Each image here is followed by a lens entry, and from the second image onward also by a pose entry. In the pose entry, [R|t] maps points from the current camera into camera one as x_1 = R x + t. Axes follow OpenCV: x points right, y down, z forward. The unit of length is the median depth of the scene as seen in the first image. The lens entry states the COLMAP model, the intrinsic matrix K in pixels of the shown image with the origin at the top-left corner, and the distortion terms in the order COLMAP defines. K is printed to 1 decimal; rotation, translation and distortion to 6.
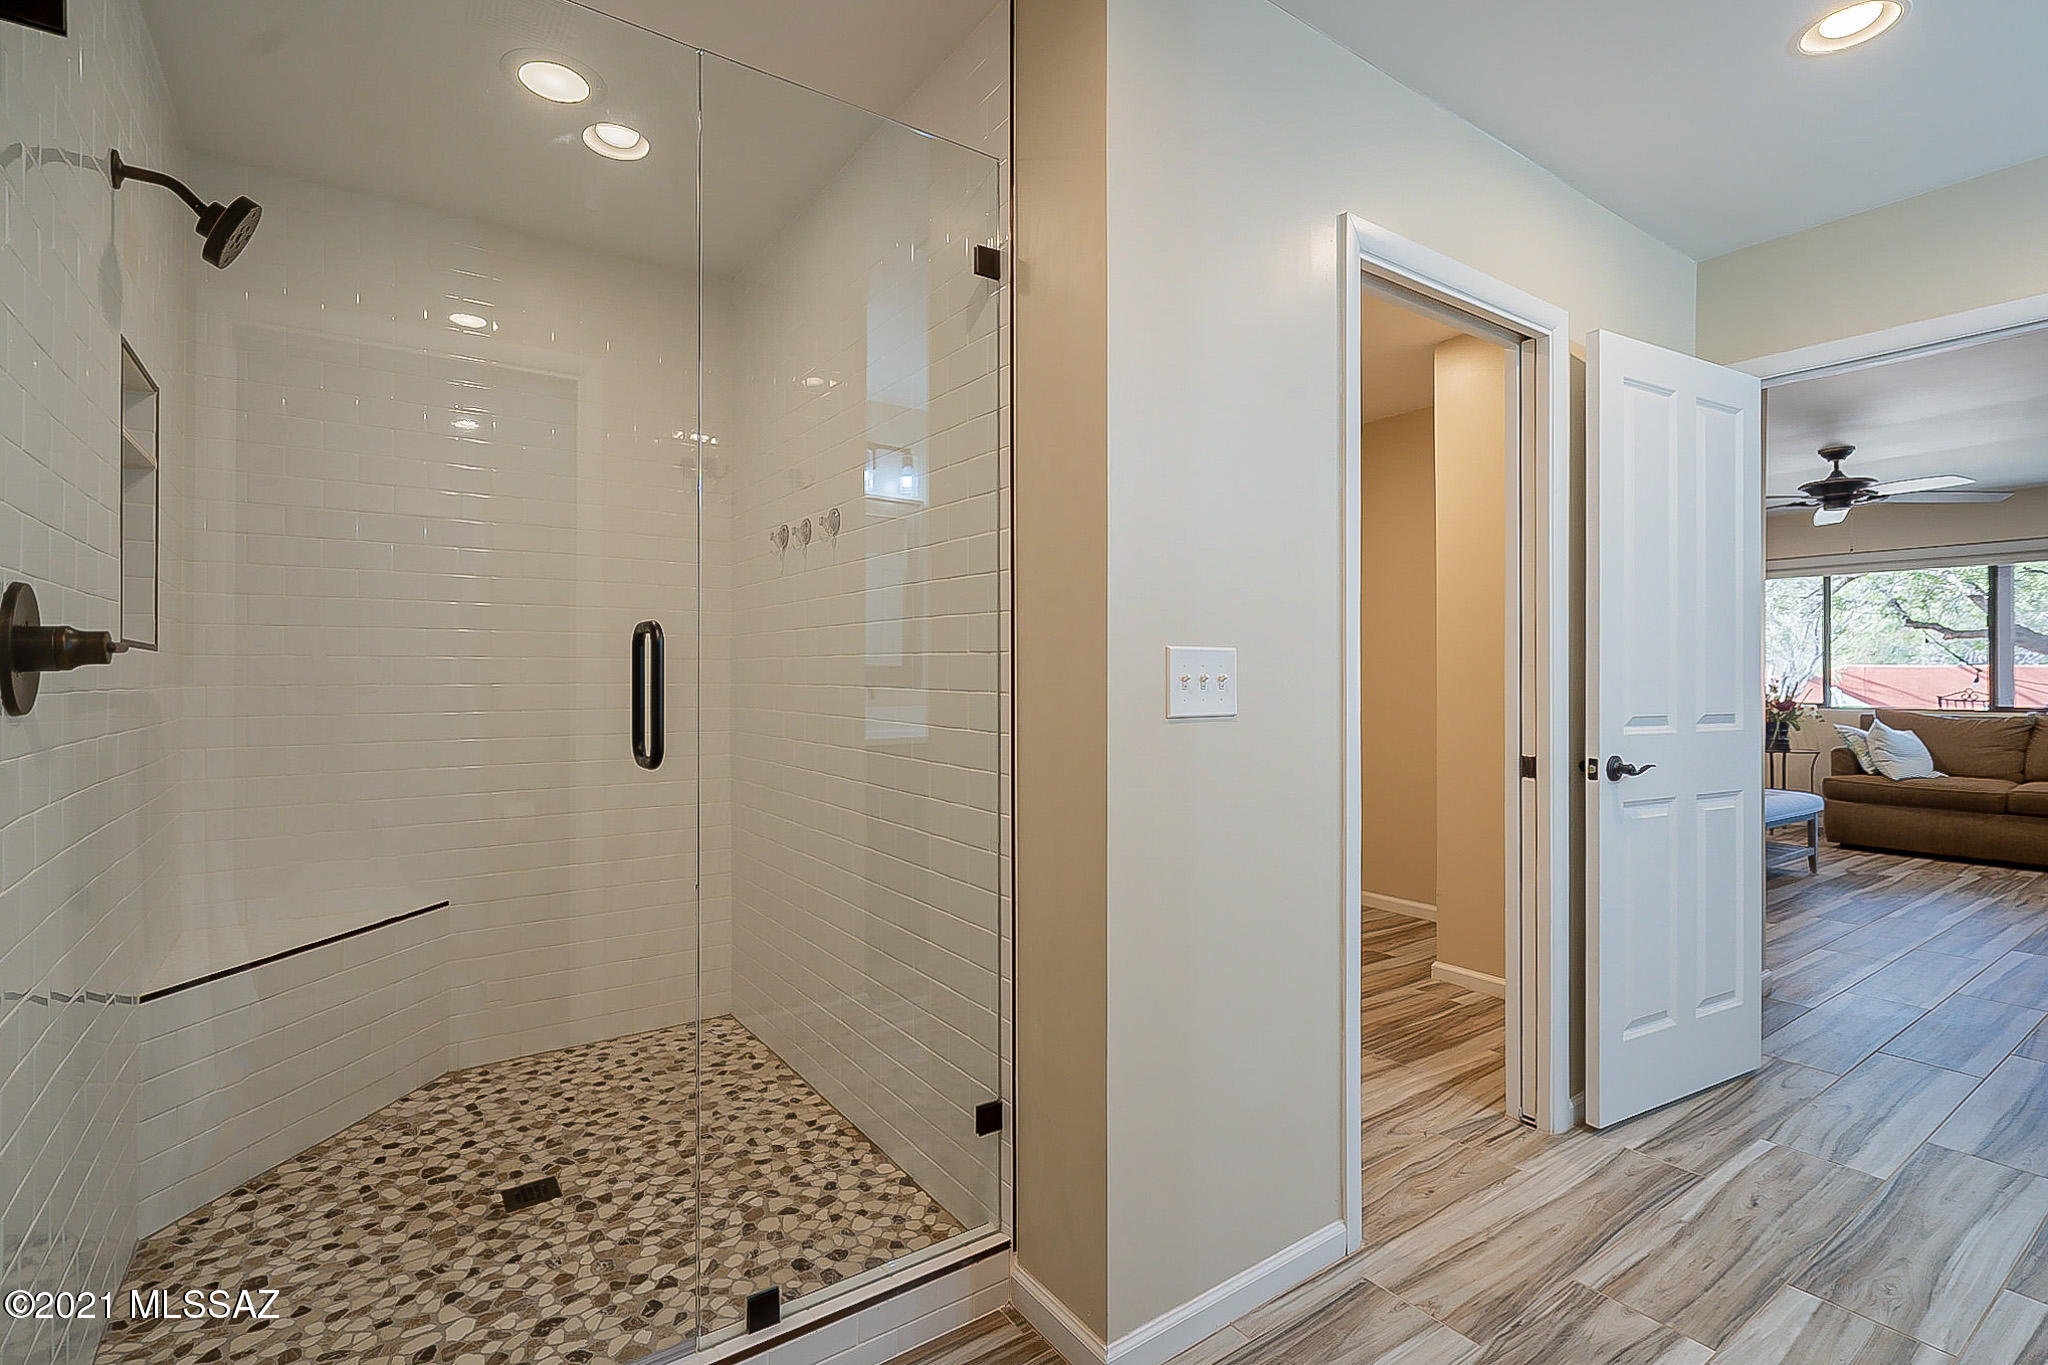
lens RADIAL K [[940.9, 0, 1031.0], [0, 940.9, 676.8], [0, 0, 1]] dist [-0.002043, 0.000558]
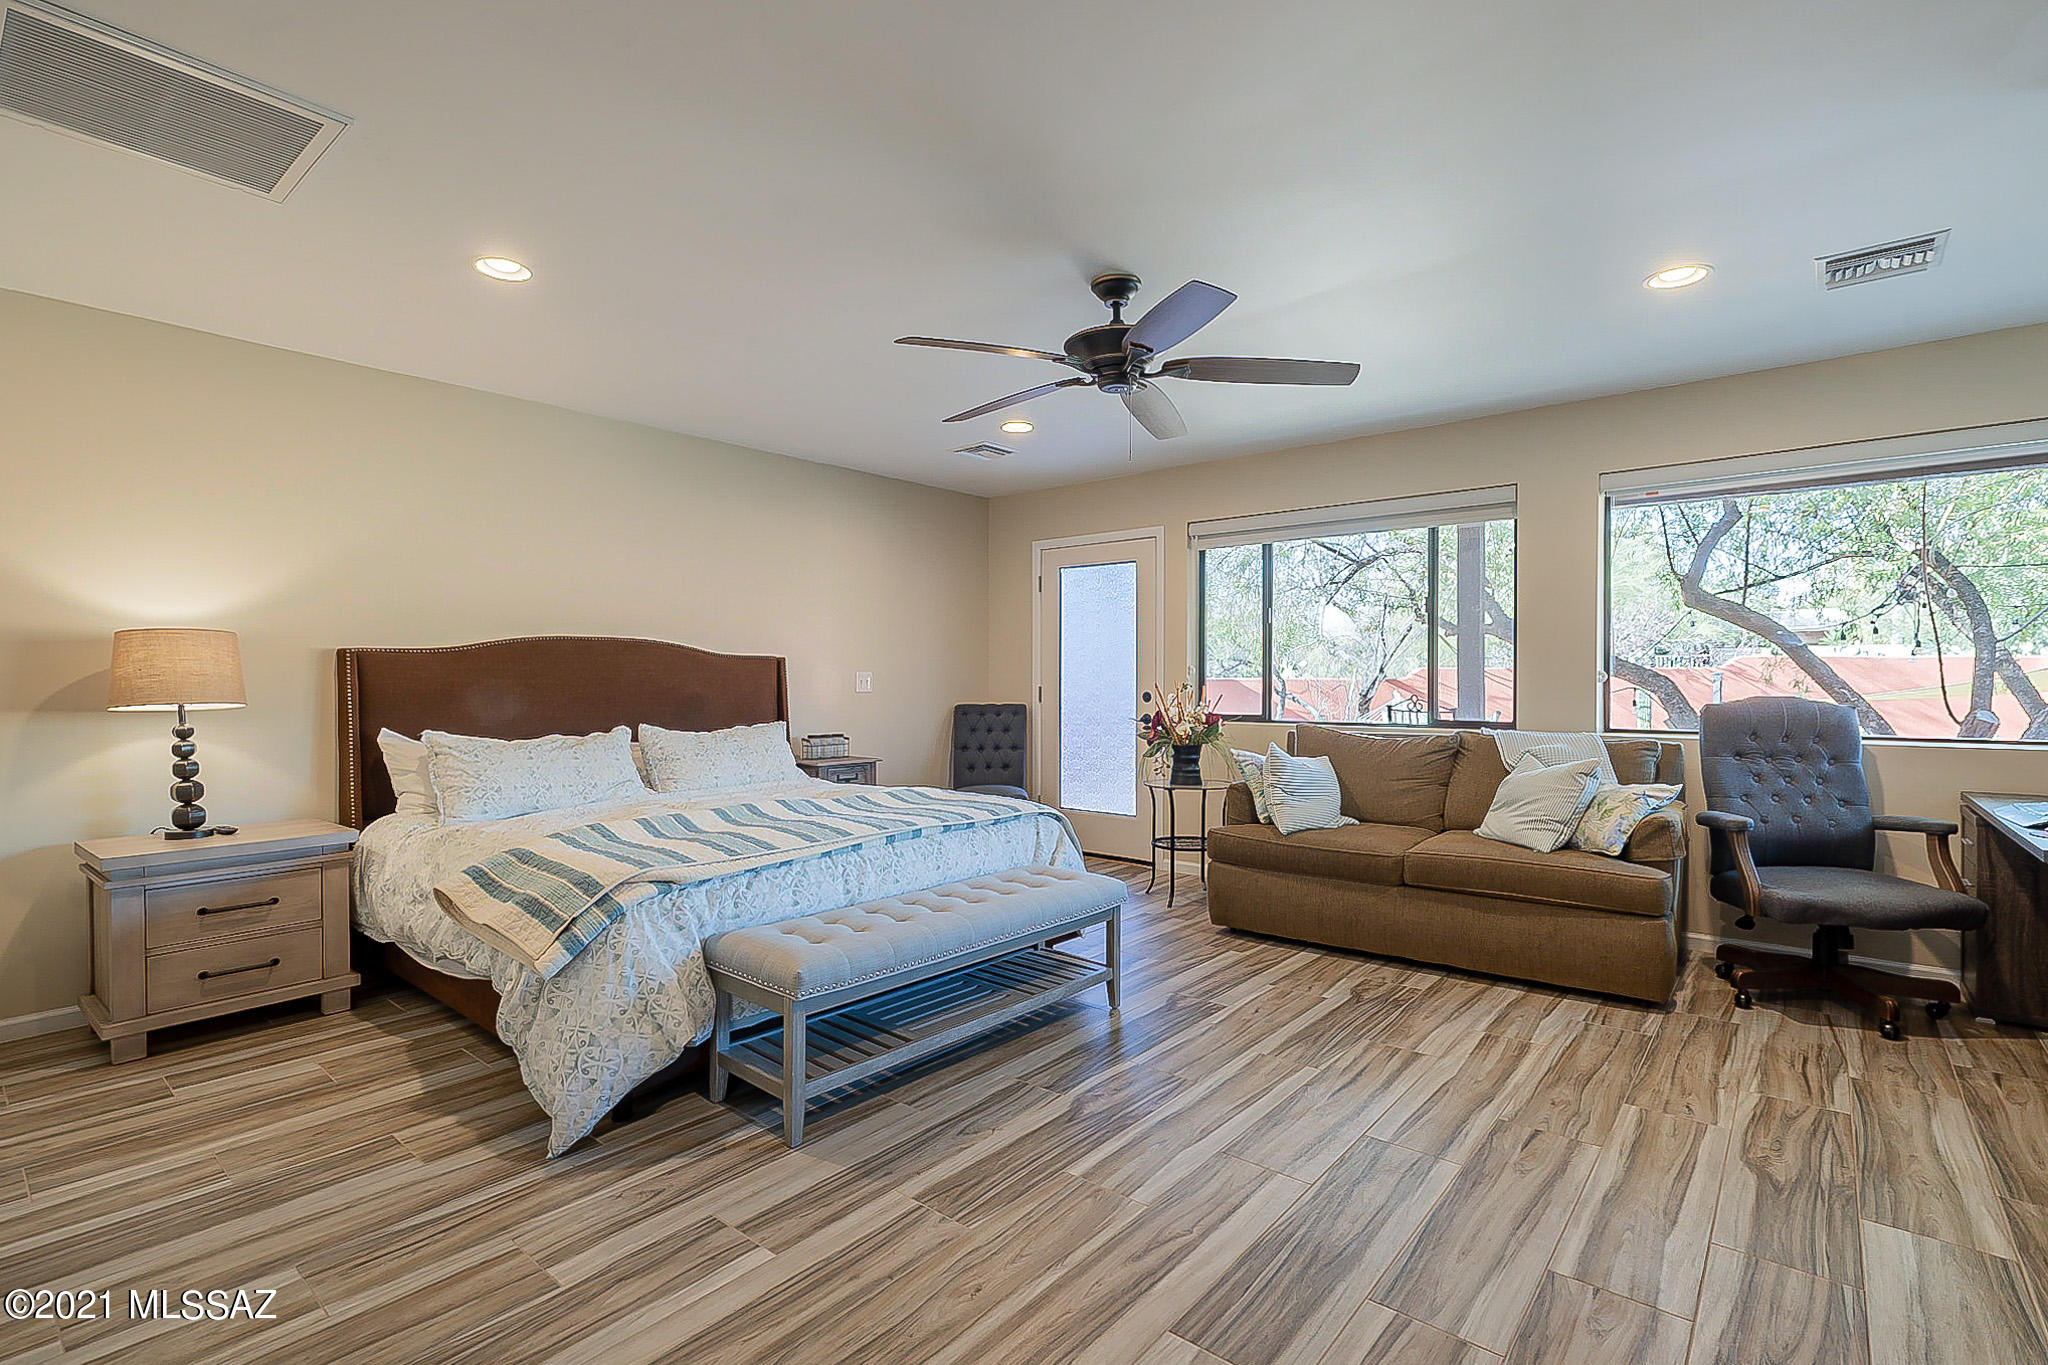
lens RADIAL K [[940.9, 0, 1033.7], [0, 940.9, 695.0], [0, 0, 1]] dist [-0.002043, 0.000558]
pose [[0.965869, -0.007907, 0.258912, 0.557588], [0.003662, 0.999851, 0.016874, -0.001097], [-0.259007, -0.015350, 0.965754, 0.387936]]
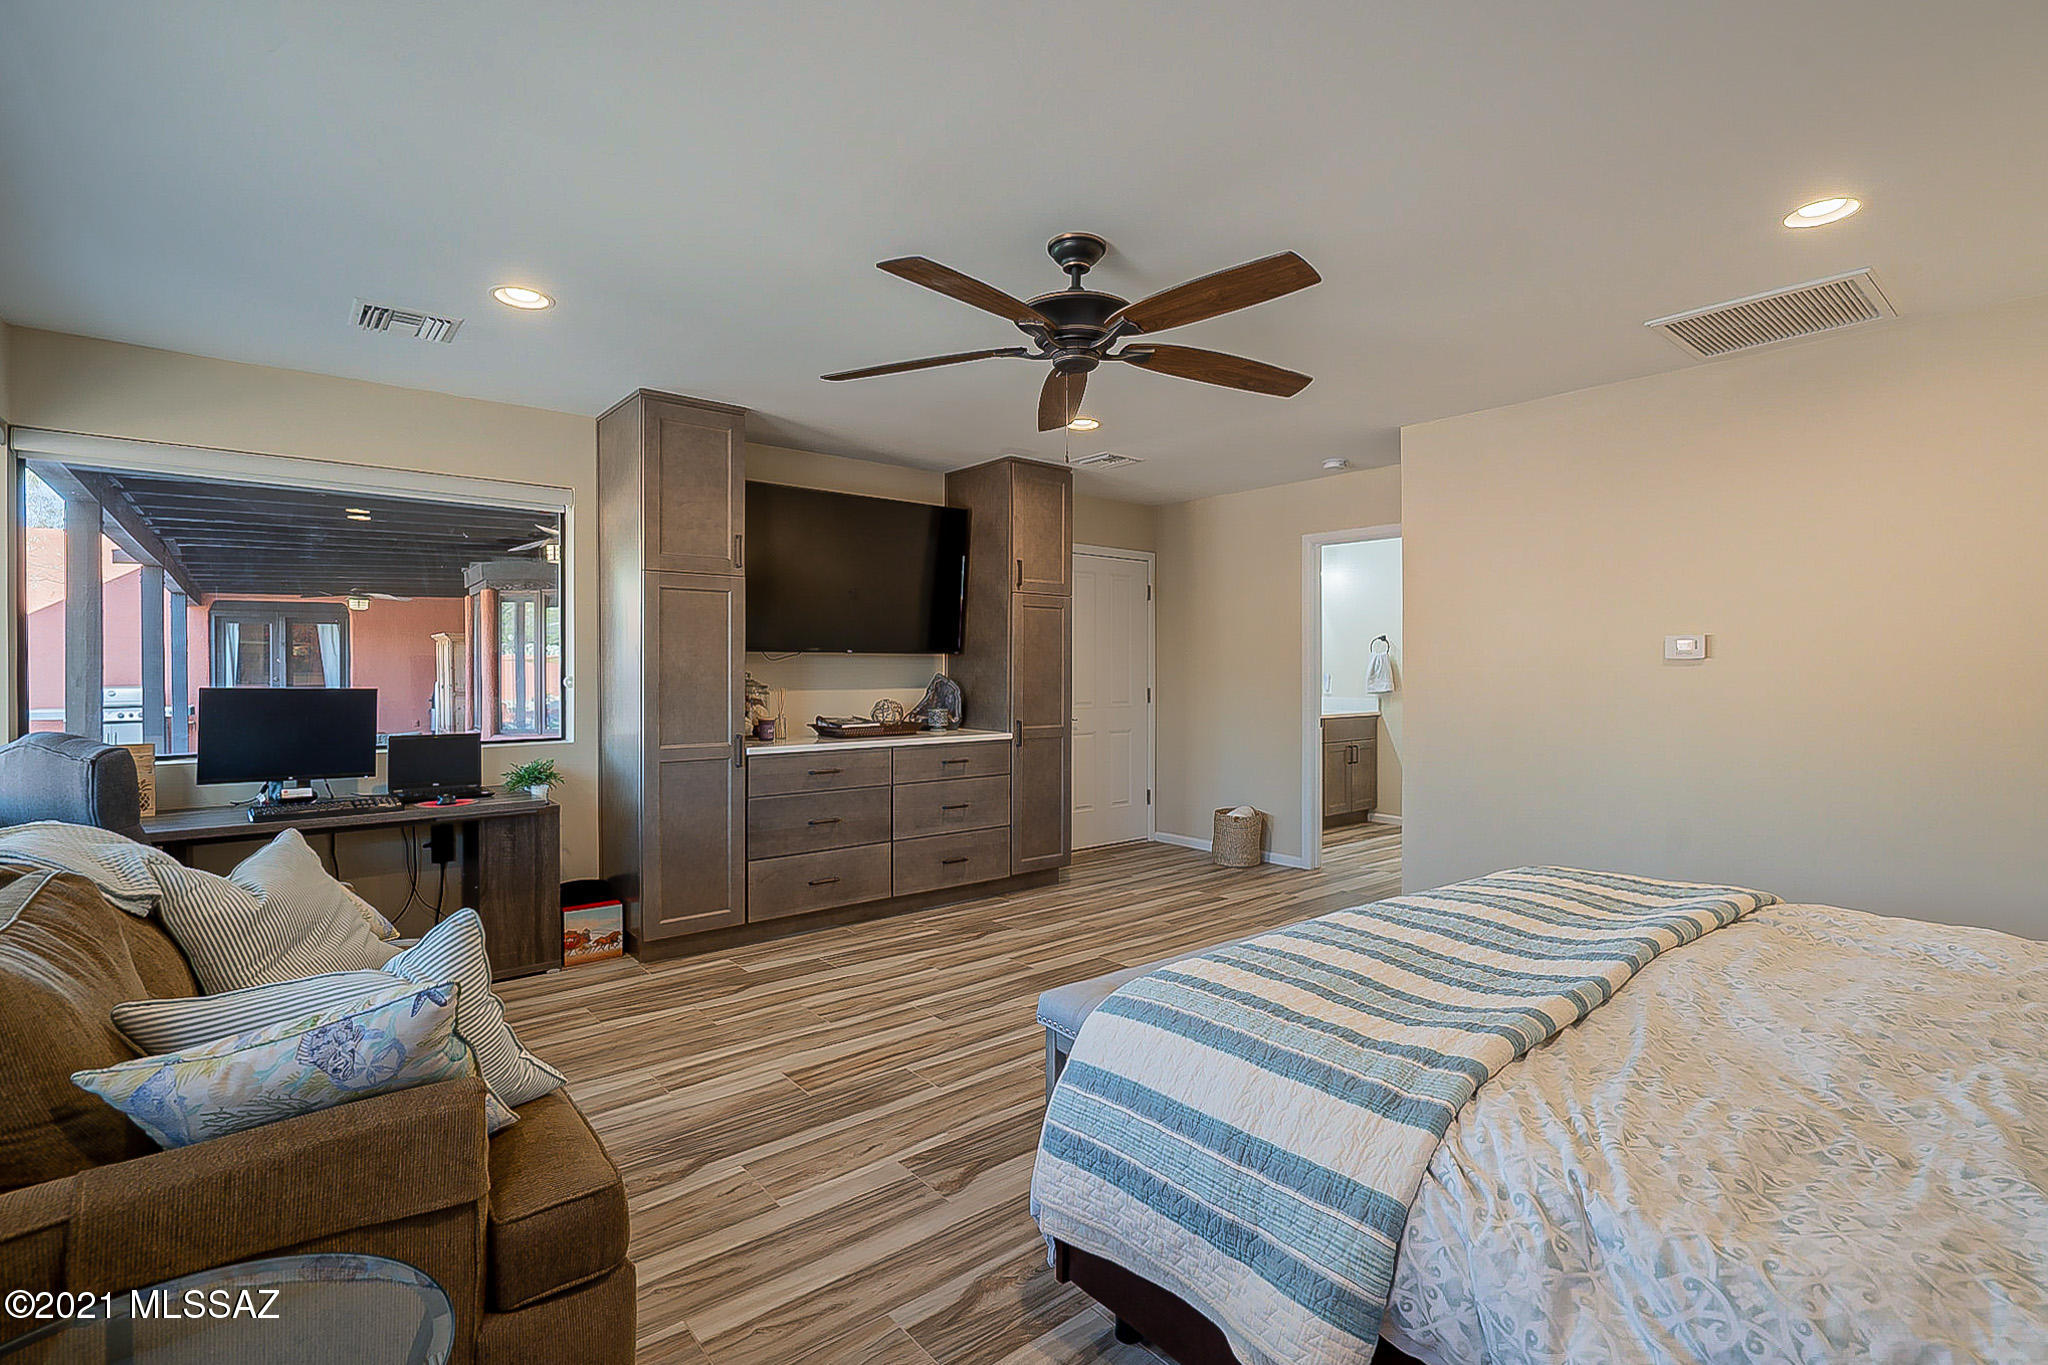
lens RADIAL K [[940.9, 0, 1021.6], [0, 940.9, 675.6], [0, 0, 1]] dist [-0.002043, 0.000558]
pose [[-0.997902, -0.002087, -0.064711, 0.770345], [-0.002620, 0.999963, 0.008153, -0.016800], [0.064691, 0.008306, -0.997871, 1.237400]]
